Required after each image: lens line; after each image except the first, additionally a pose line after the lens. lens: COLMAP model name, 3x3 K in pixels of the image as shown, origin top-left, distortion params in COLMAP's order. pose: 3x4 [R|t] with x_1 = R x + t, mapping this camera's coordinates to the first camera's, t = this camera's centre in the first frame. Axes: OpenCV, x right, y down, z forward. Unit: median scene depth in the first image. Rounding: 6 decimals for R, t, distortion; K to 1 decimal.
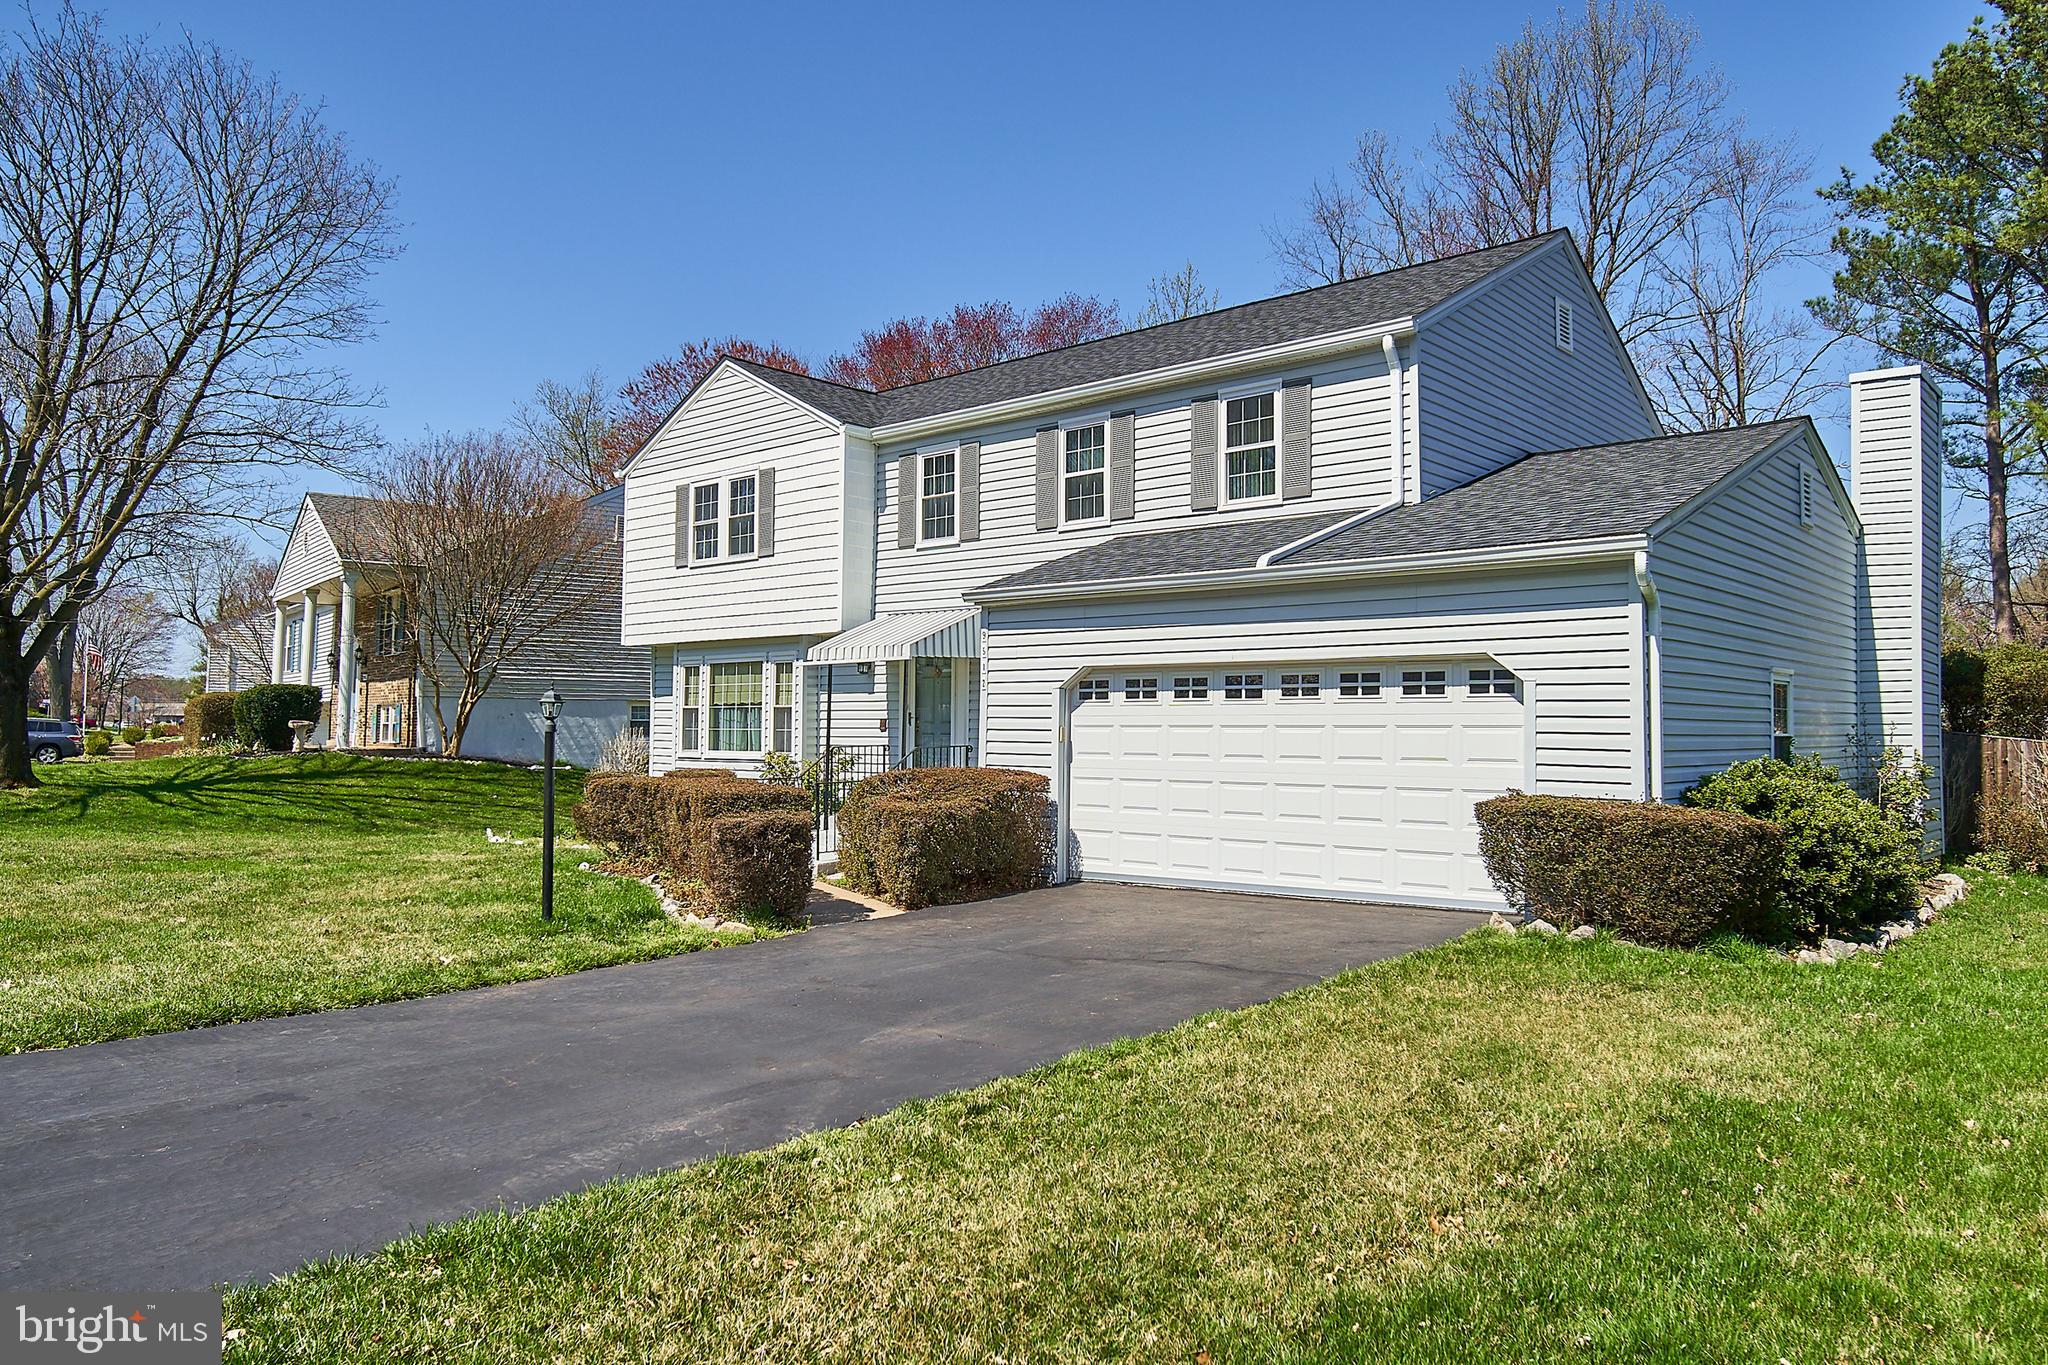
lens RADIAL K [[1352.3, 0, 1043.0], [0, 1352.3, 666.4], [0, 0, 1]] dist [-0.008129, 0.000954]
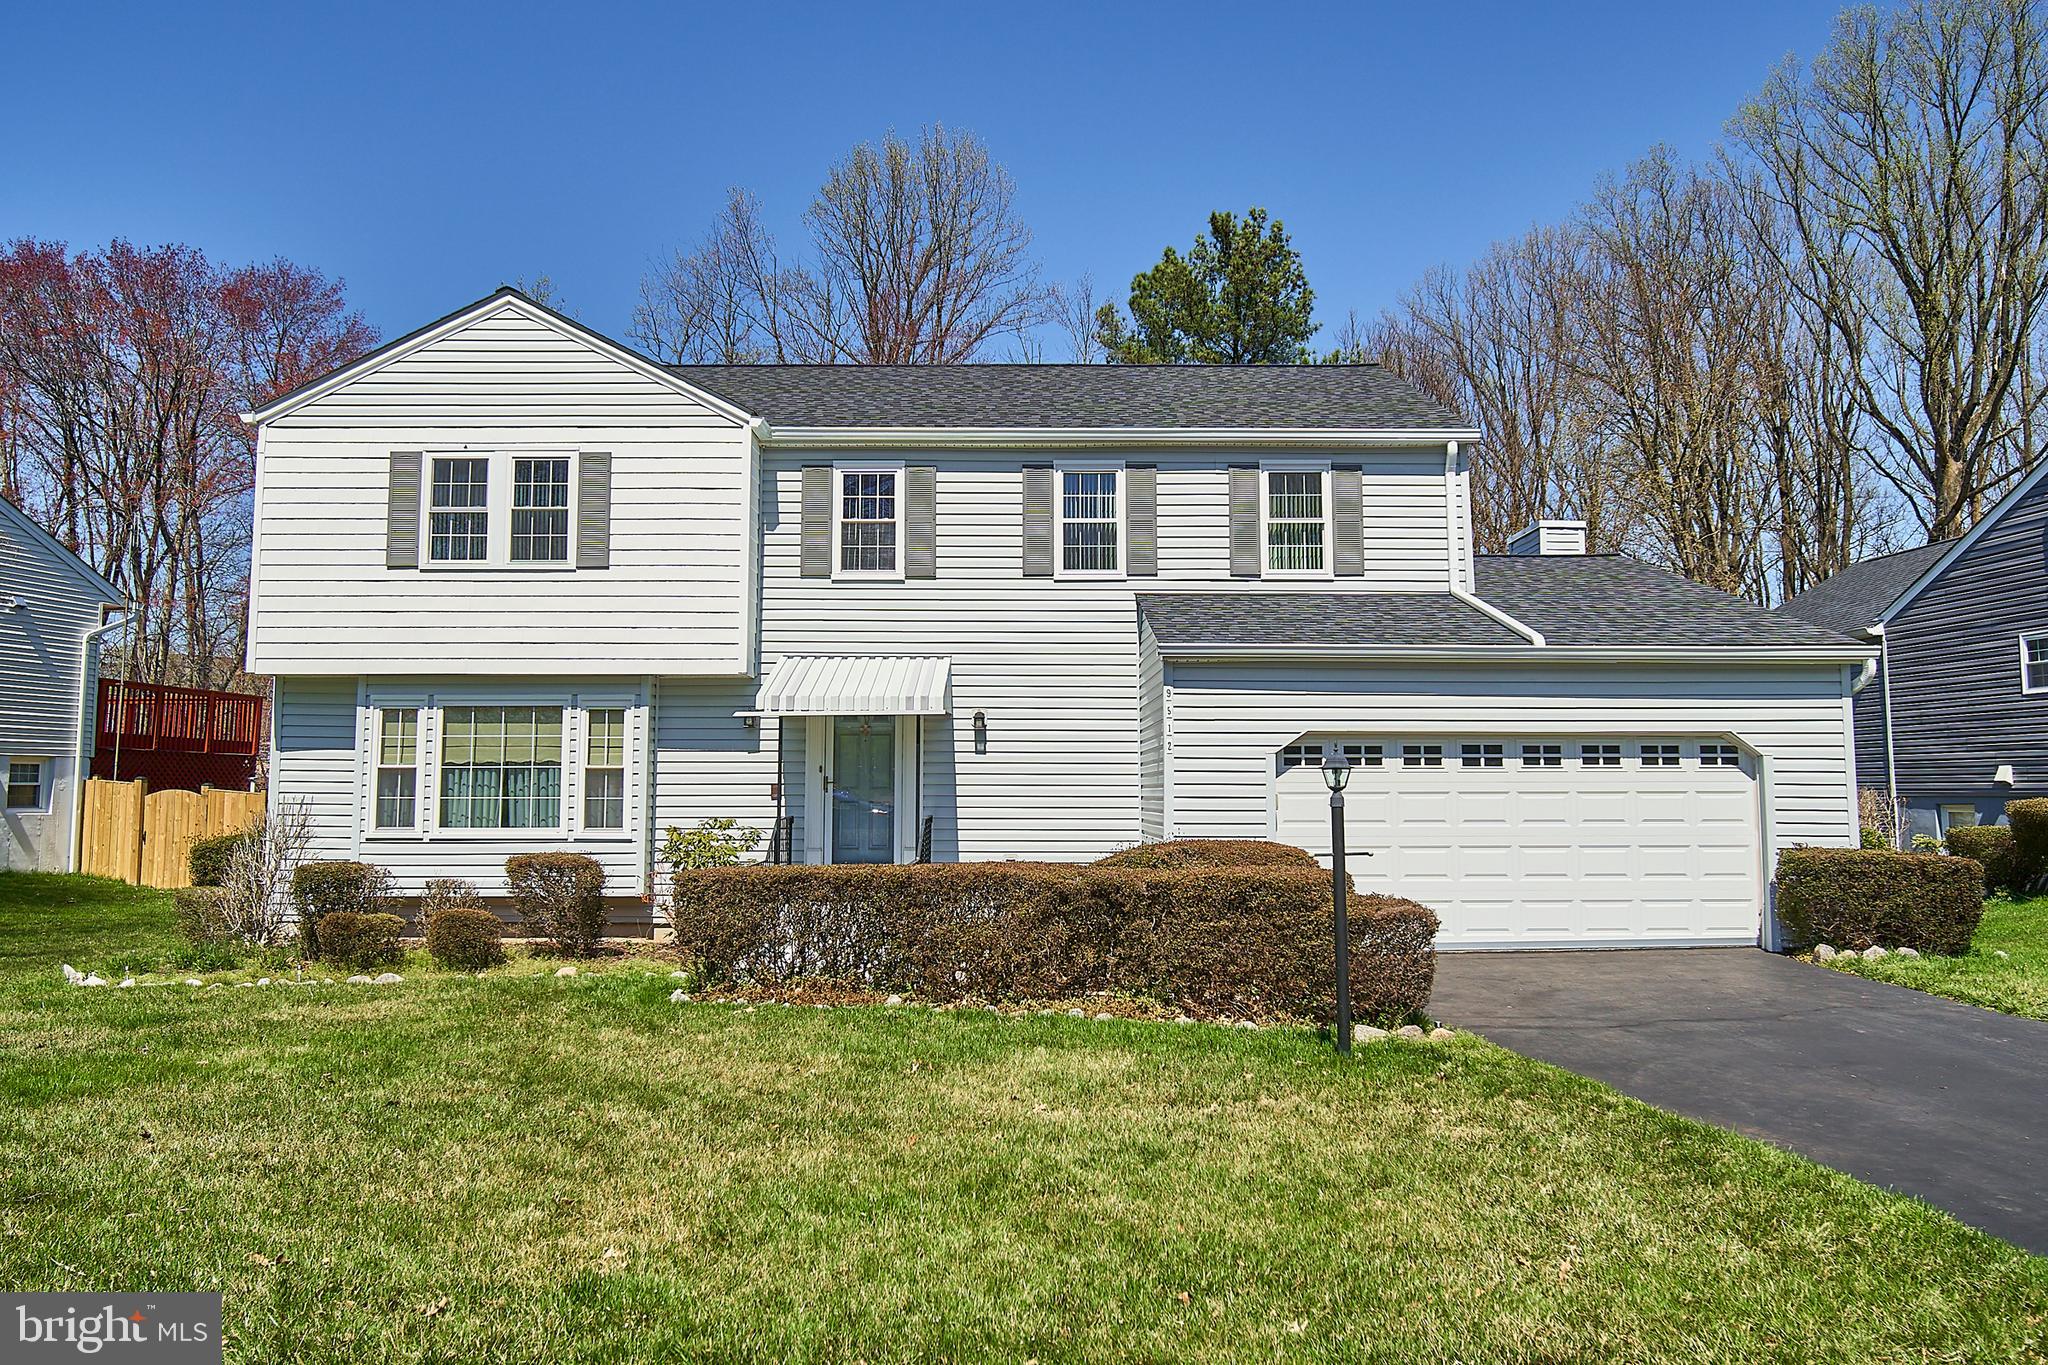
lens RADIAL K [[1352.3, 0, 1032.9], [0, 1352.3, 688.1], [0, 0, 1]] dist [-0.008129, 0.000954]
pose [[0.755073, 0.045727, 0.654044, -0.586524], [-0.027408, 0.998894, -0.038195, 0.008994], [-0.655068, 0.010914, 0.755491, 0.311241]]
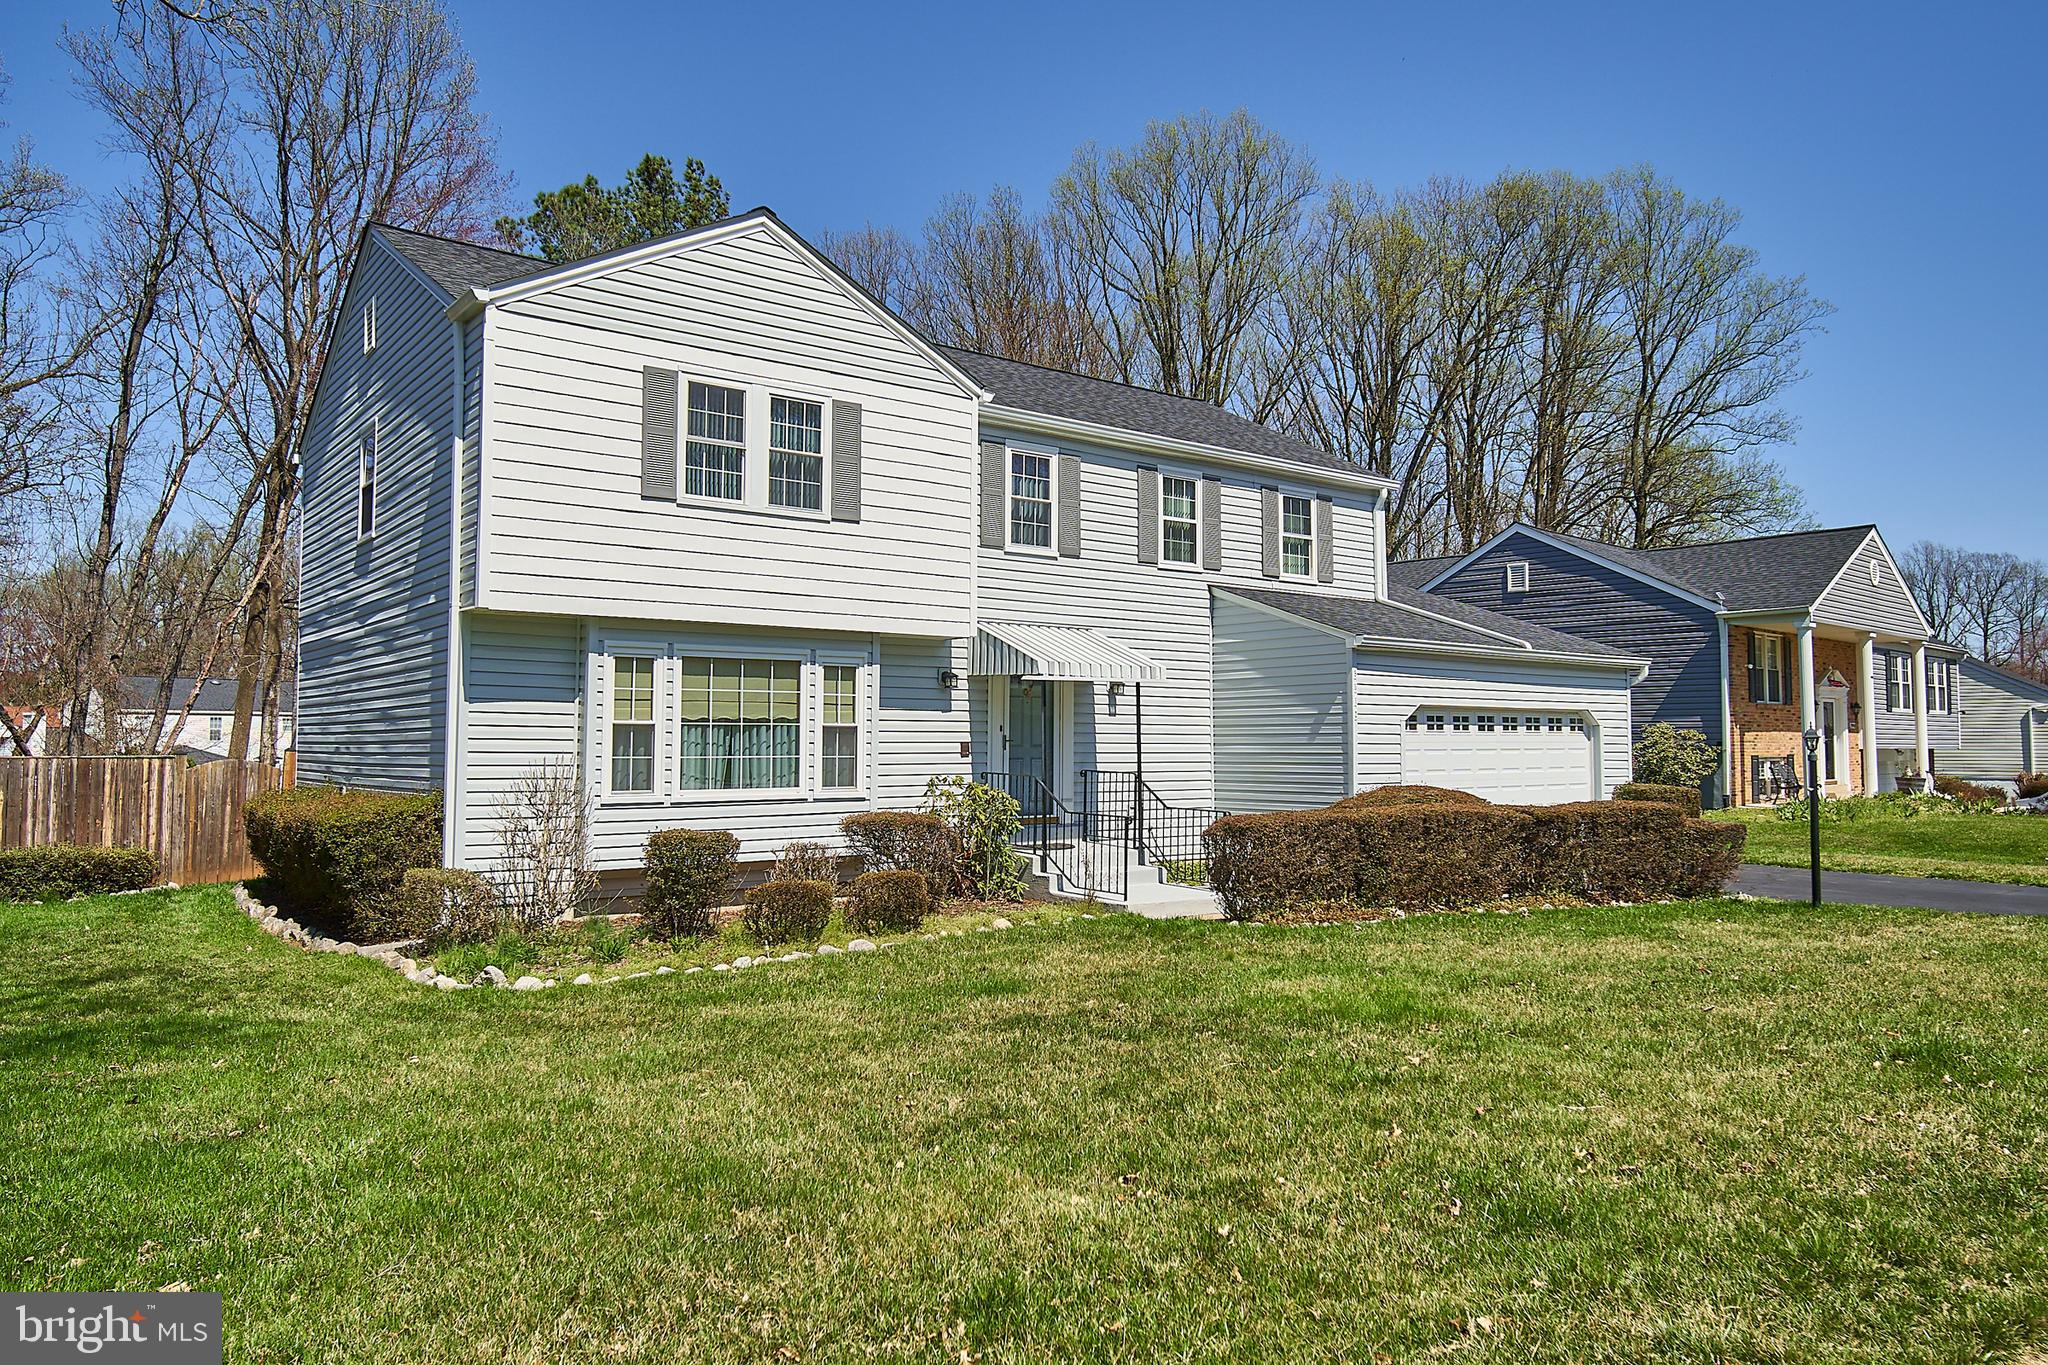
lens RADIAL K [[1352.3, 0, 1033.5], [0, 1352.3, 689.0], [0, 0, 1]] dist [-0.008129, 0.000954]
pose [[0.202263, 0.034223, 0.978733, -1.037496], [-0.045826, 0.998625, -0.025448, 0.027759], [-0.978258, -0.039704, 0.203553, 0.859729]]
